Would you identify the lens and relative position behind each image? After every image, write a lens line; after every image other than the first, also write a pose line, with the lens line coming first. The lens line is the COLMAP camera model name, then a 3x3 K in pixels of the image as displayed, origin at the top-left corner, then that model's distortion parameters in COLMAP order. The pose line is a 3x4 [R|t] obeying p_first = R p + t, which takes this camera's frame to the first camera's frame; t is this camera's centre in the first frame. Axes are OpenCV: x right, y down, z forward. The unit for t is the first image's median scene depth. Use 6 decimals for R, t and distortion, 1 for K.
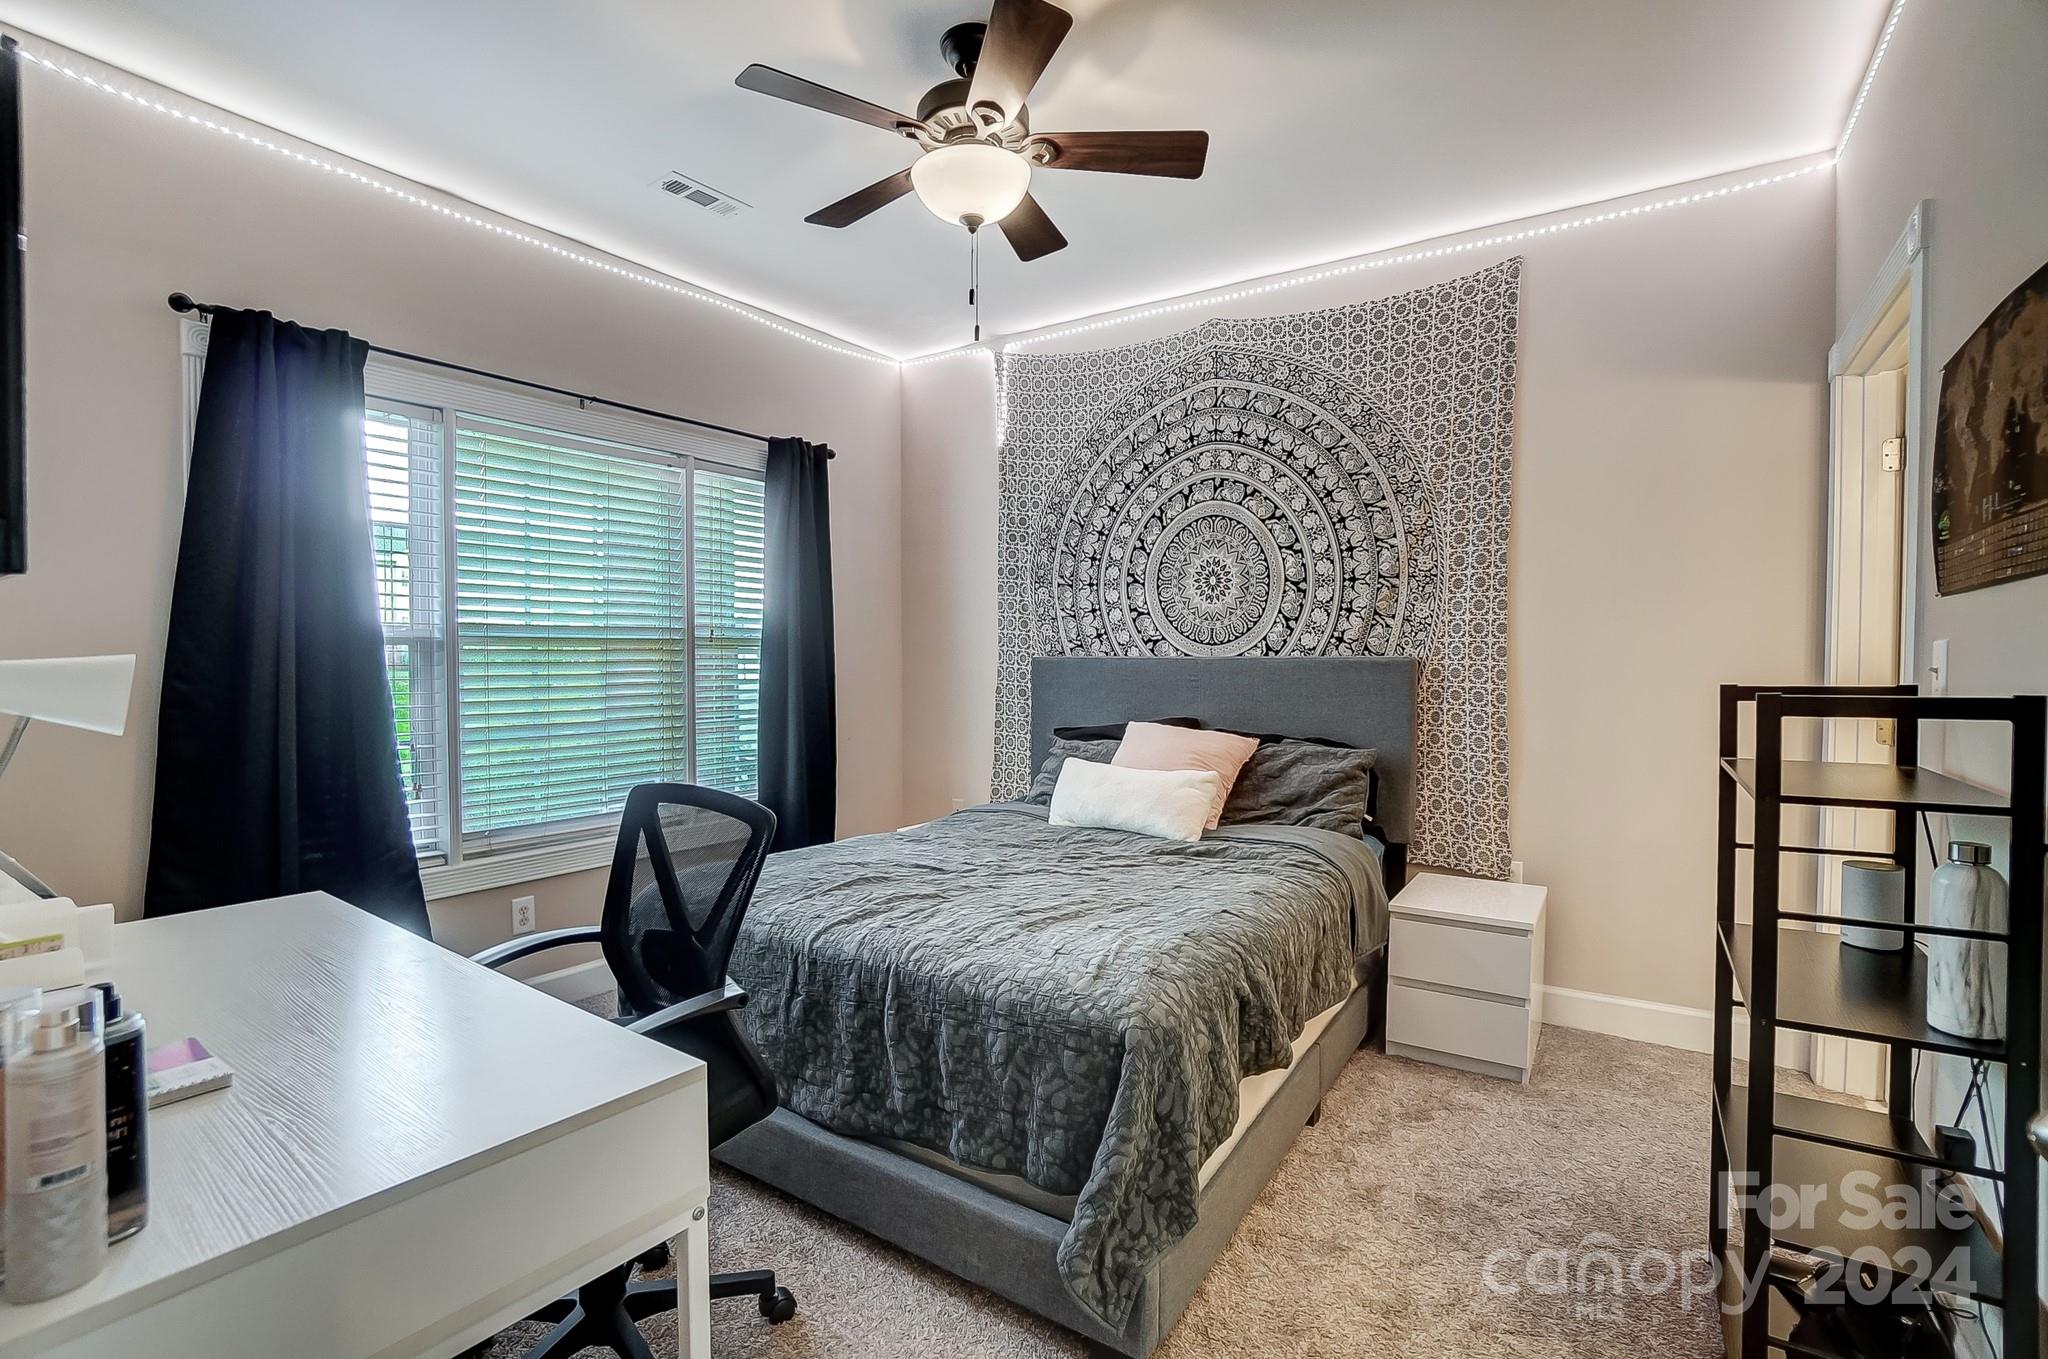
lens RADIAL K [[949.6, 0, 1024.0], [0, 949.6, 679.5], [0, 0, 1]] dist [-0.026785, 0.000457]
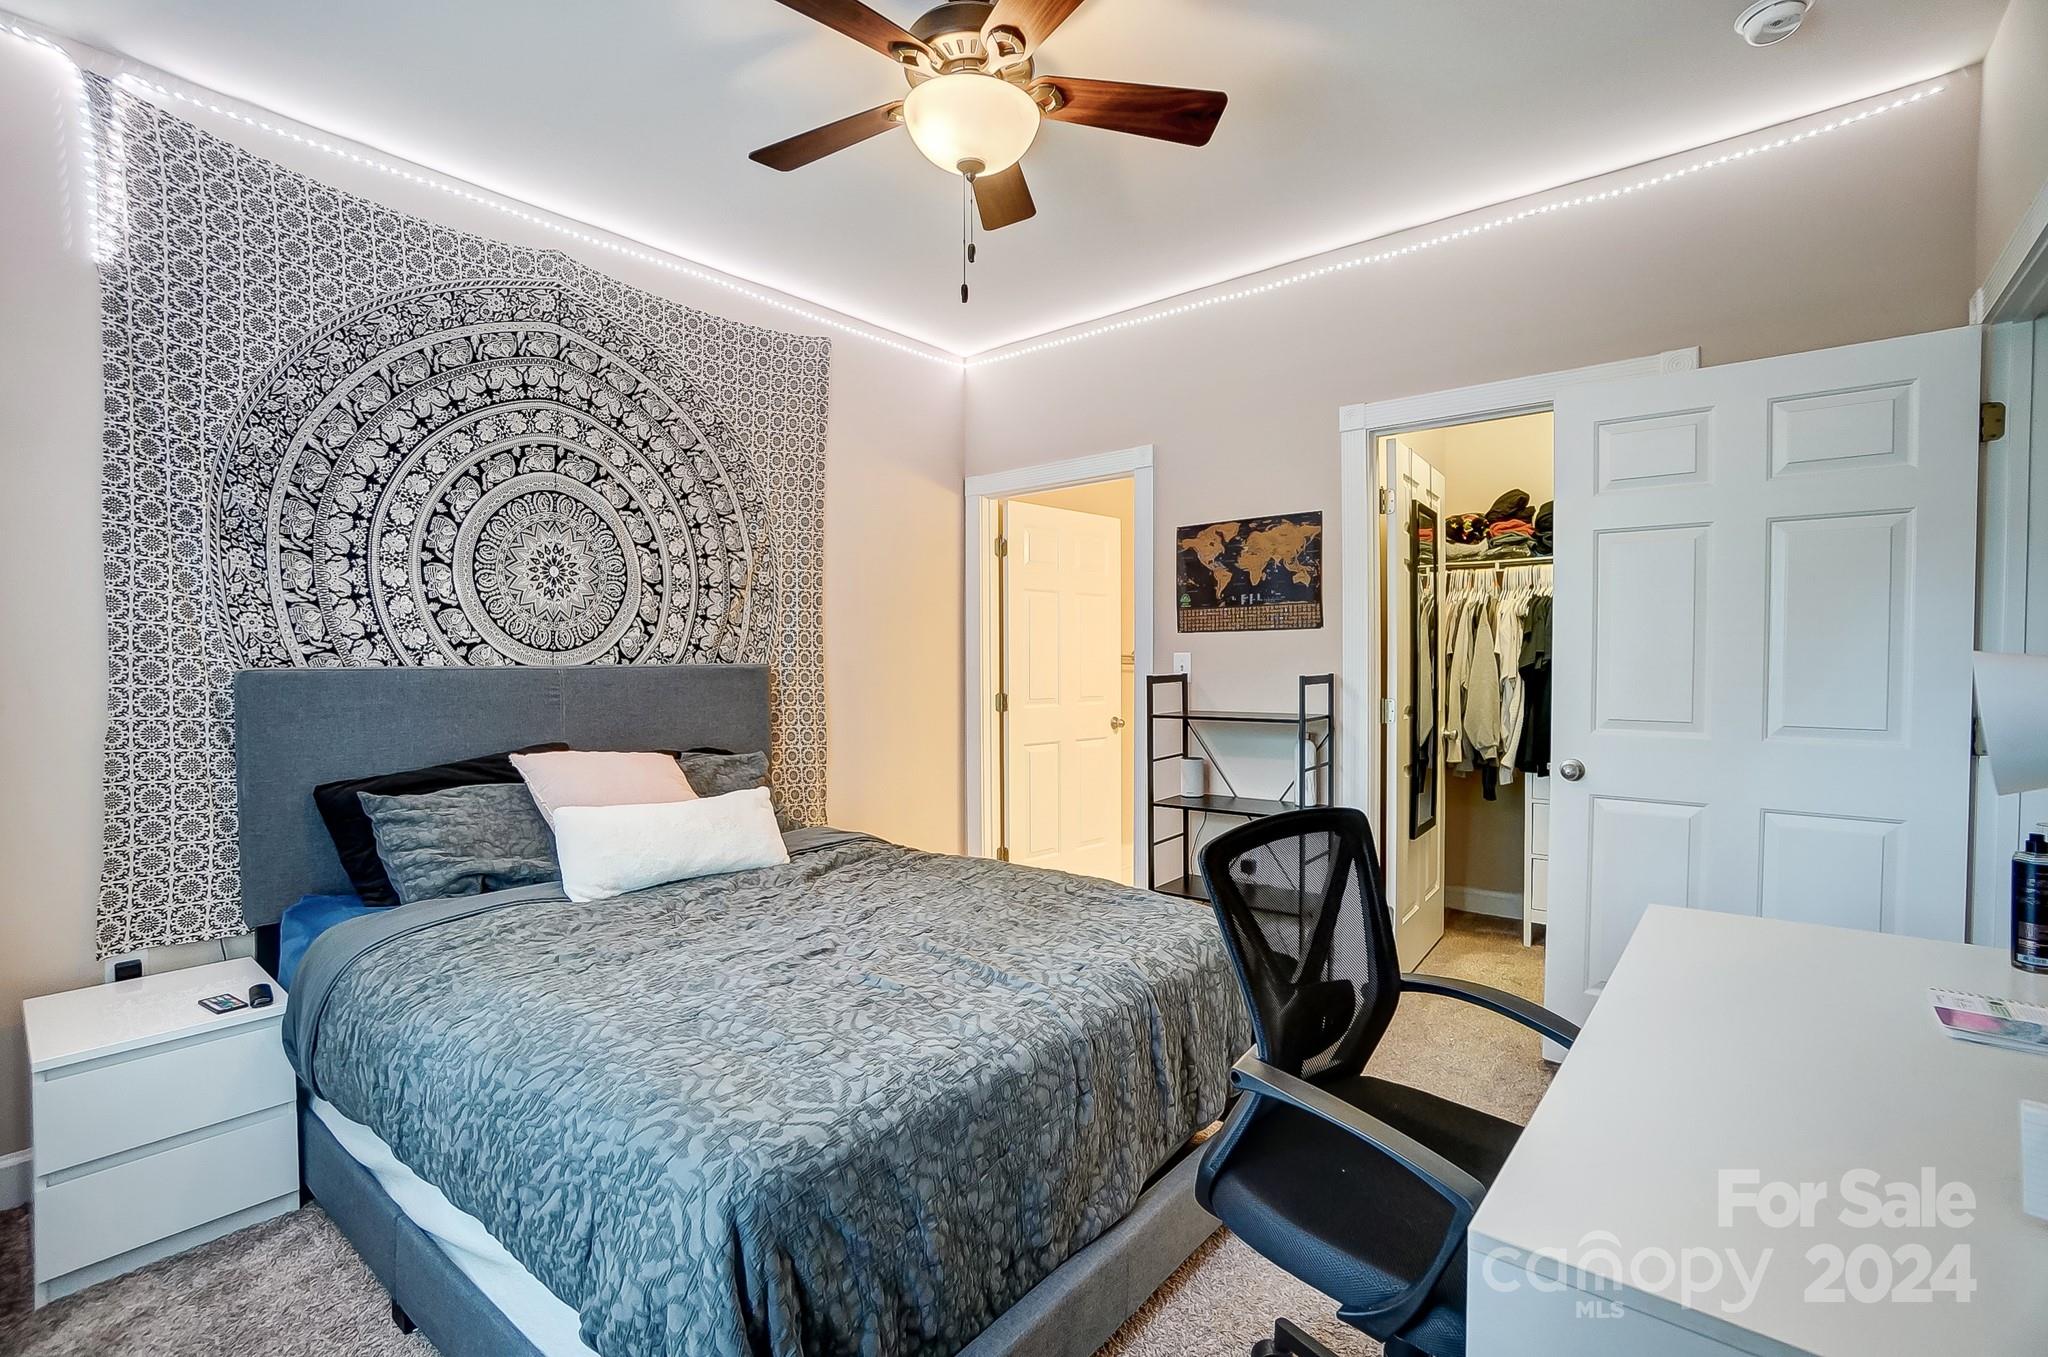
lens RADIAL K [[949.6, 0, 1024.0], [0, 949.6, 678.5], [0, 0, 1]] dist [-0.026785, 0.000457]
pose [[0.078714, -0.021123, 0.996673, -0.577081], [0.029887, 0.999376, 0.018820, -0.016279], [-0.996449, 0.028306, 0.079296, 0.541446]]
